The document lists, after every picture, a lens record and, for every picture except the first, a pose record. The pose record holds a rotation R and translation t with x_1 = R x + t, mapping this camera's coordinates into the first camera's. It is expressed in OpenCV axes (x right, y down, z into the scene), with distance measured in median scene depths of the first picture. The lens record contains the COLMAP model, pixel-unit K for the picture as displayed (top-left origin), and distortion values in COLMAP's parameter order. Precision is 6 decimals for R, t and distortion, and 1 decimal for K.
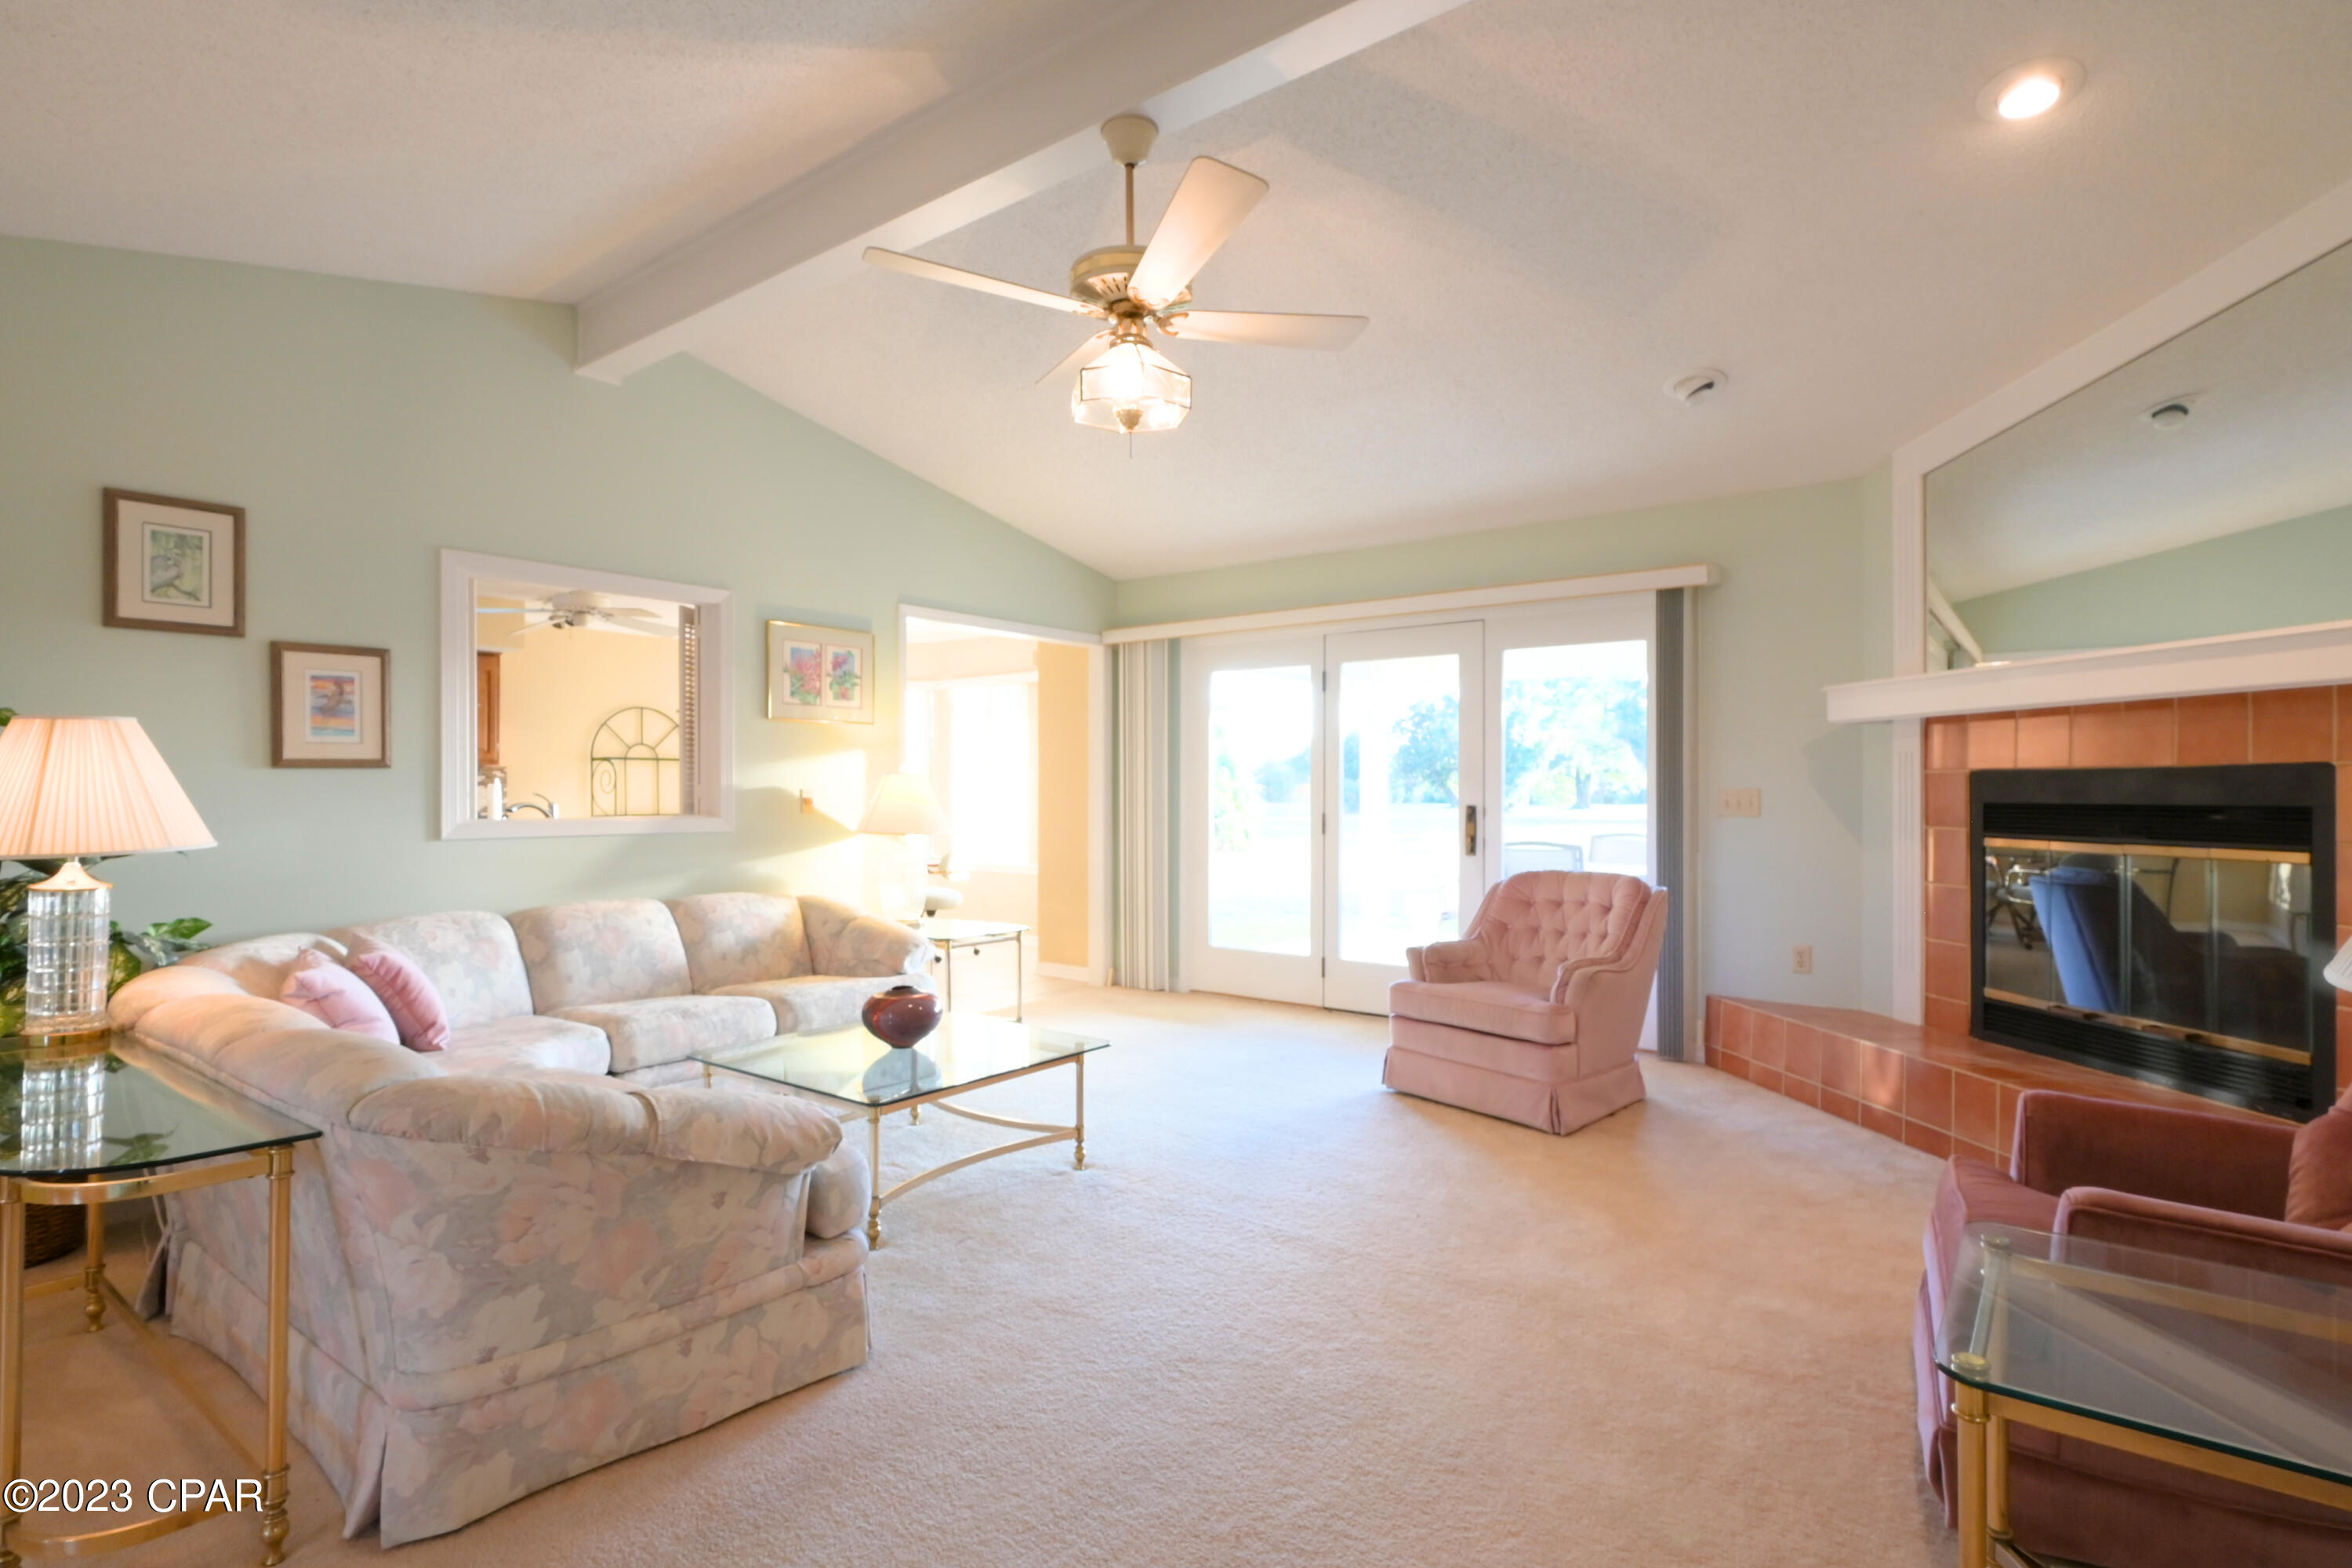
lens RADIAL K [[1161.8, 0, 1173.8], [0, 1161.8, 786.1], [0, 0, 1]] dist [-0.003358, 0.002851]
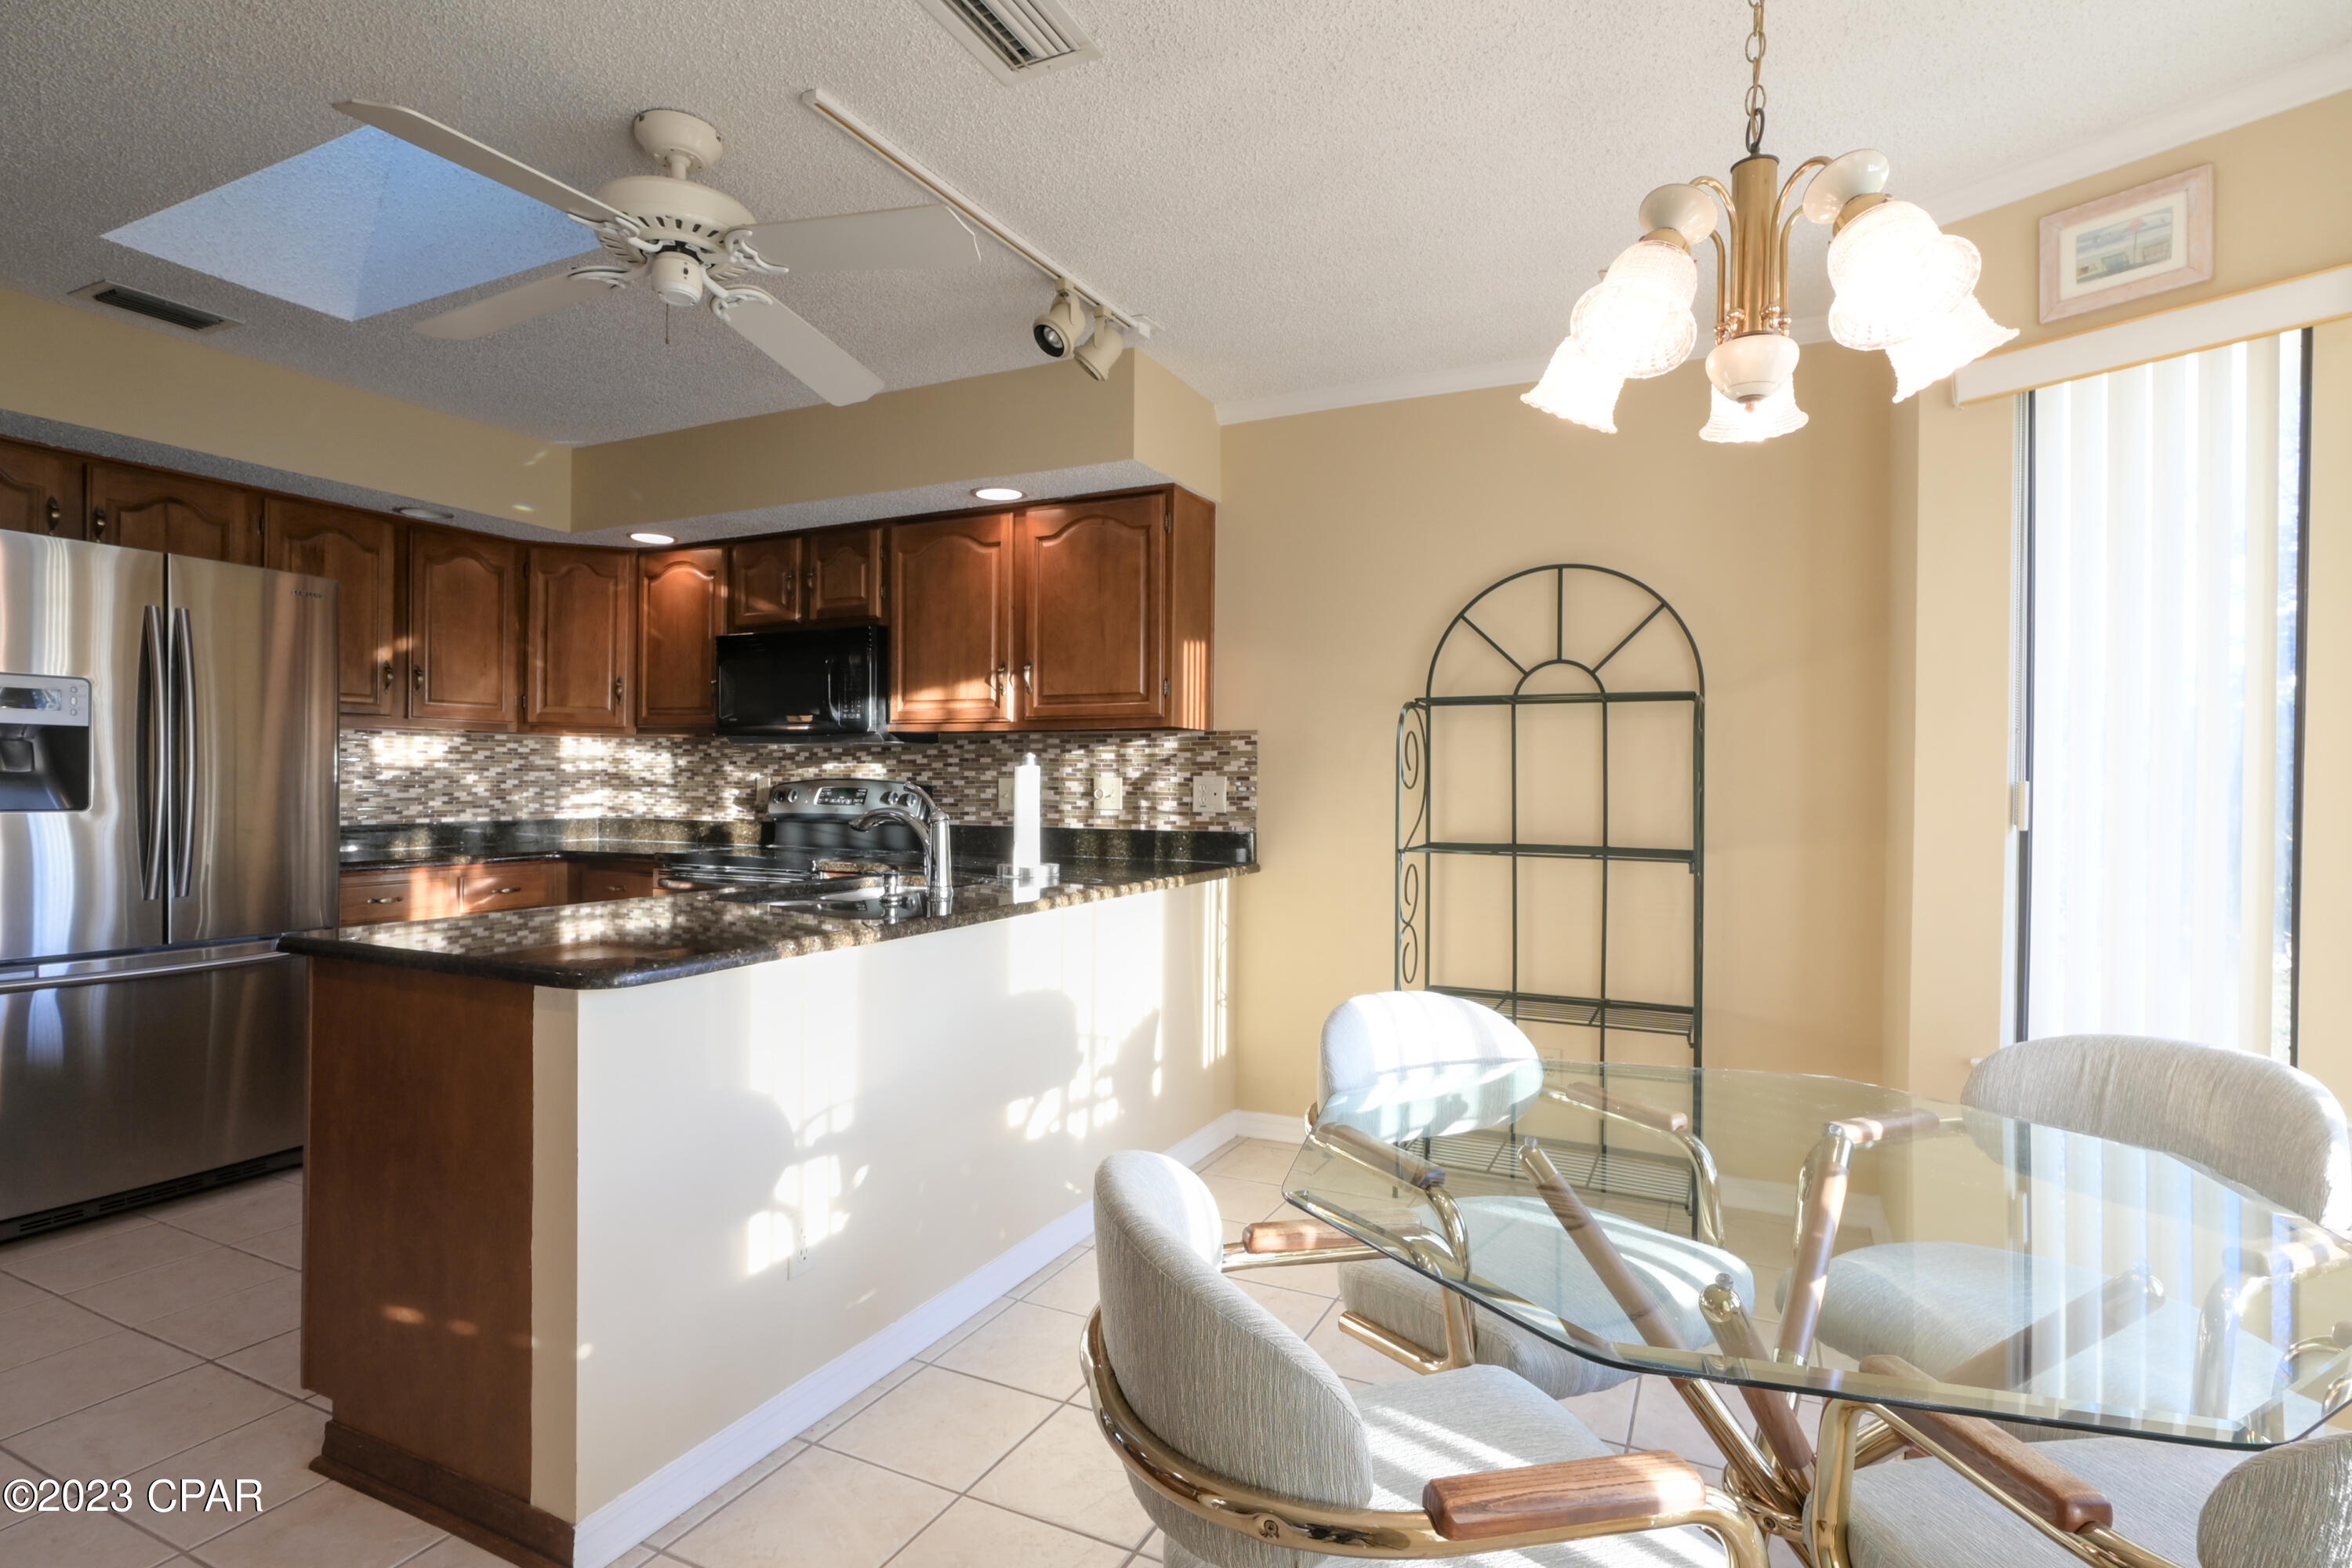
lens RADIAL K [[1161.8, 0, 1173.6], [0, 1161.8, 774.6], [0, 0, 1]] dist [-0.003358, 0.002851]
pose [[0.201937, -0.004394, -0.979389, -0.209727], [-0.001663, 0.999987, -0.004829, 0.006113], [0.979397, 0.002604, 0.201927, 1.527922]]
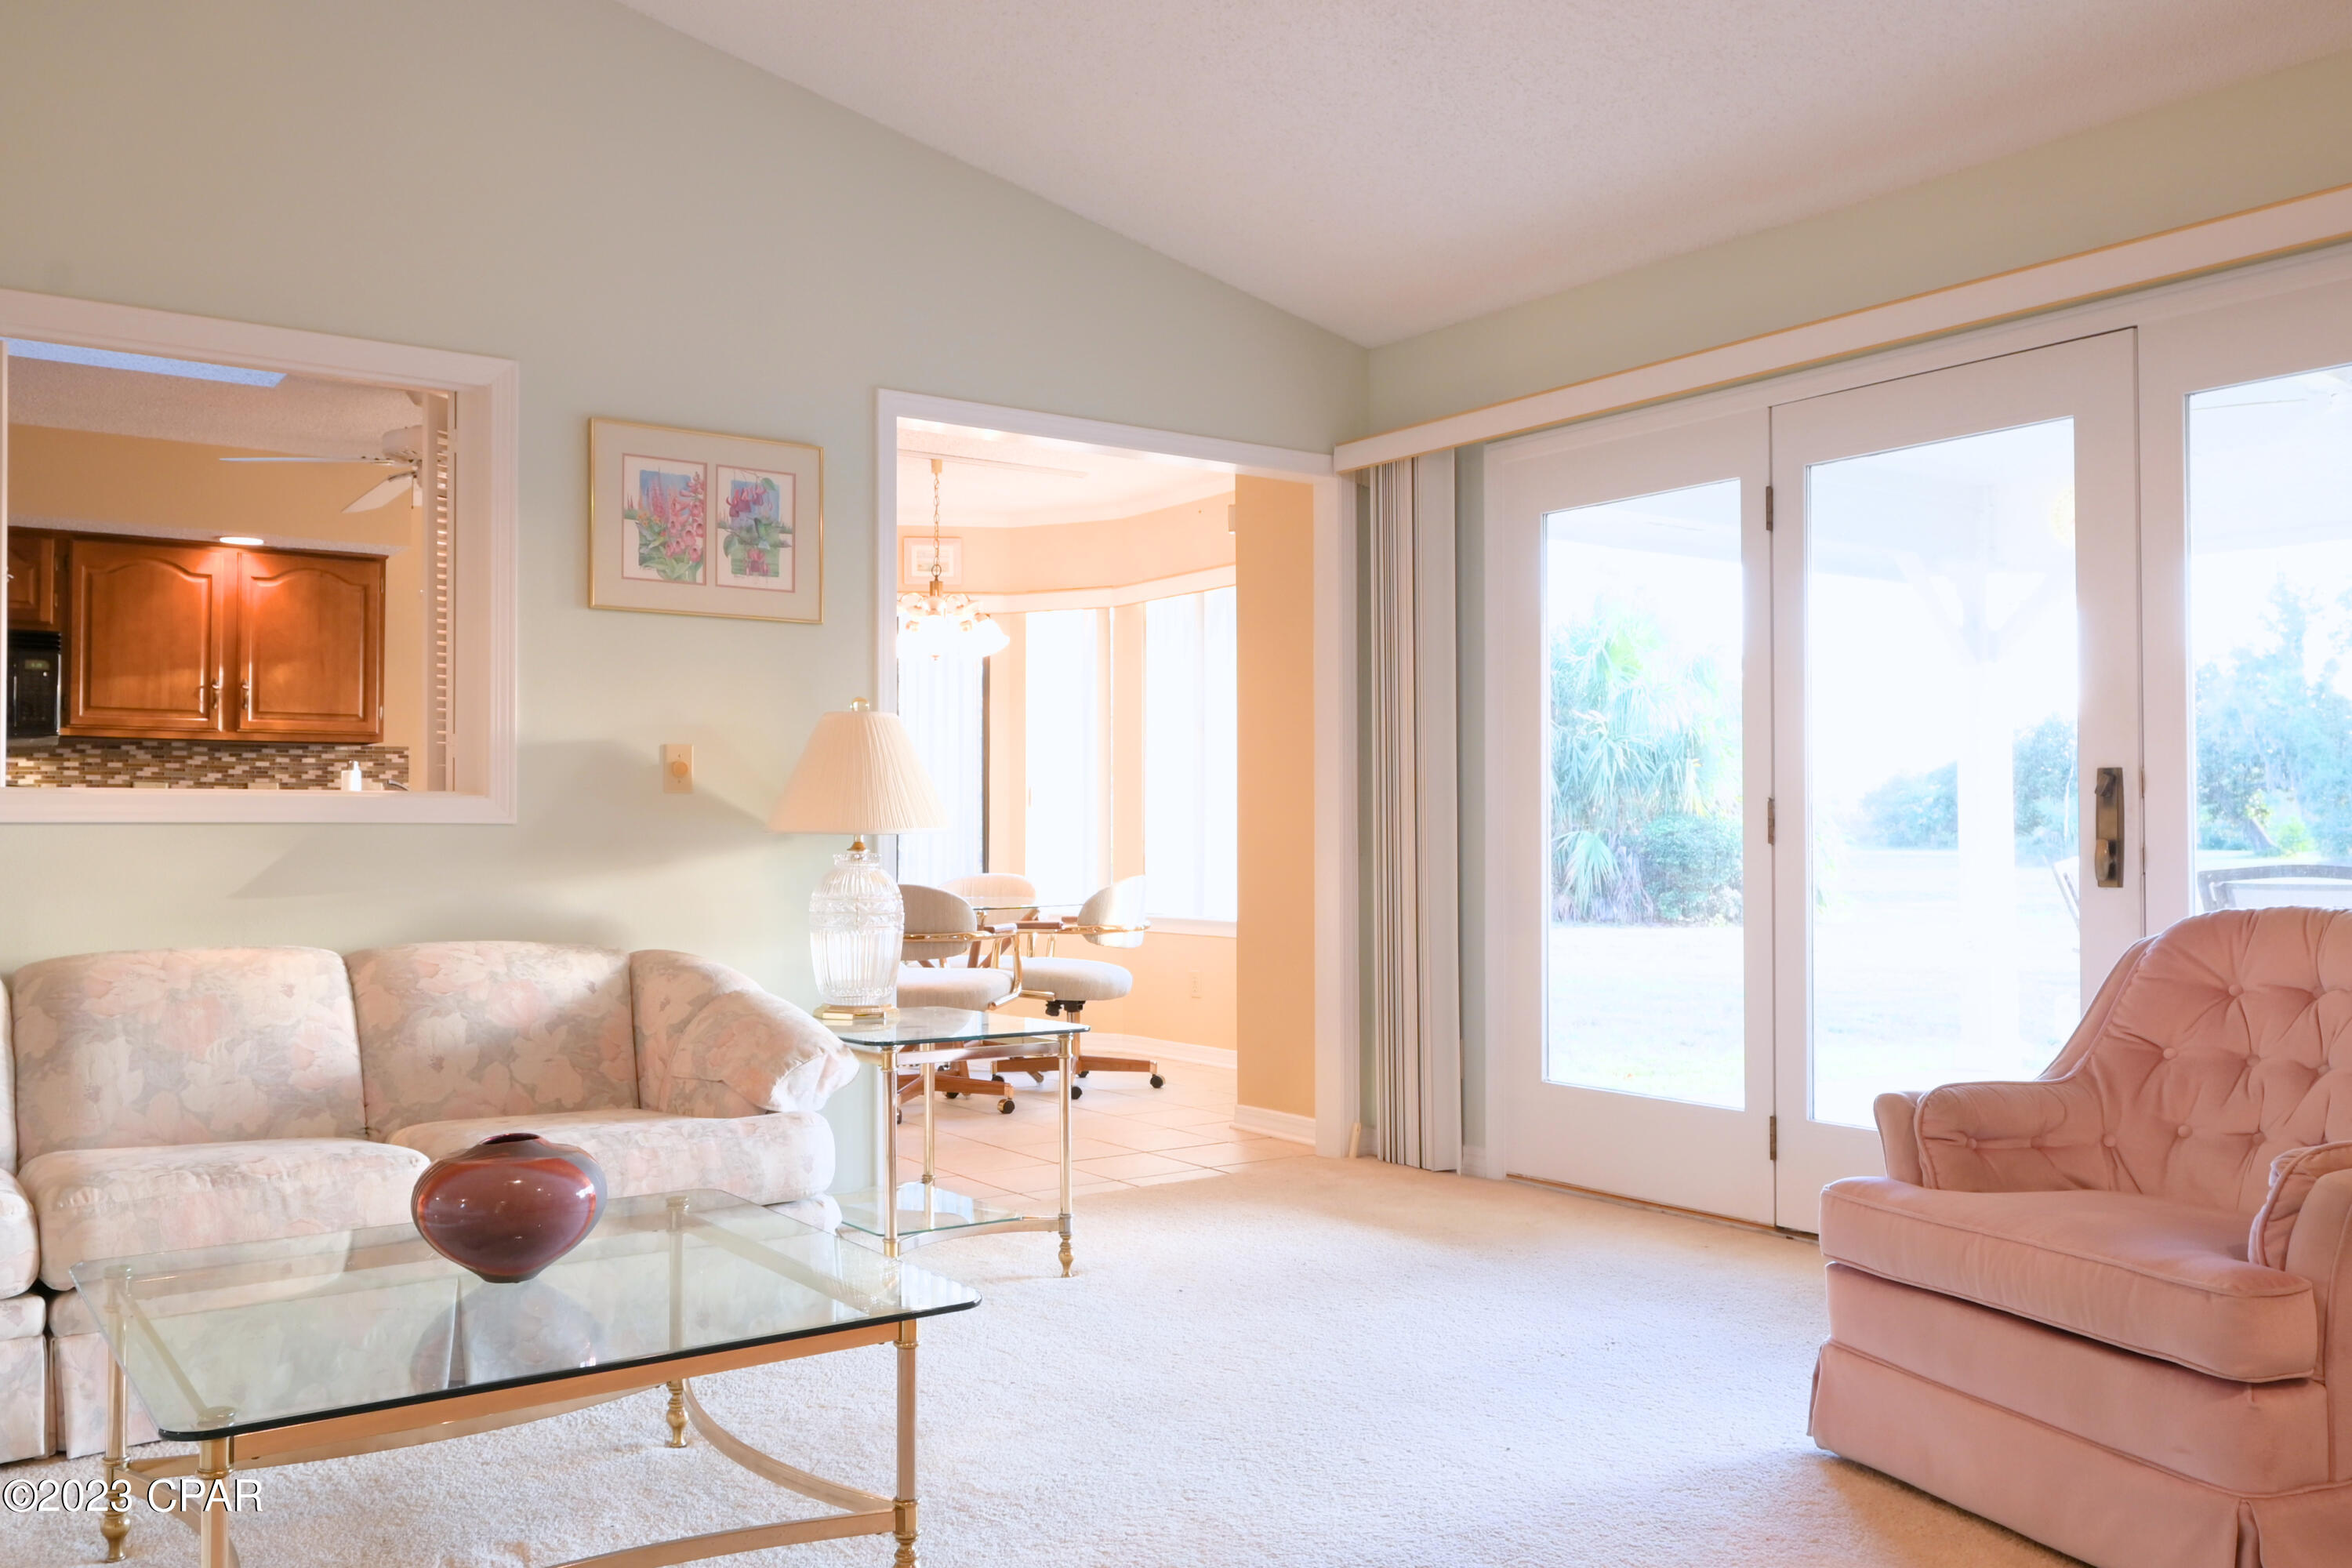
lens RADIAL K [[1884.4, 0, 1176.1], [0, 1884.4, 786.1], [0, 0, 1]] dist [-0.004336, 0.010368]
pose [[0.958922, -0.009341, -0.283515, 0.152538], [0.003690, 0.999784, -0.020462, 0.043975], [0.283645, 0.018575, 0.958749, 0.301600]]
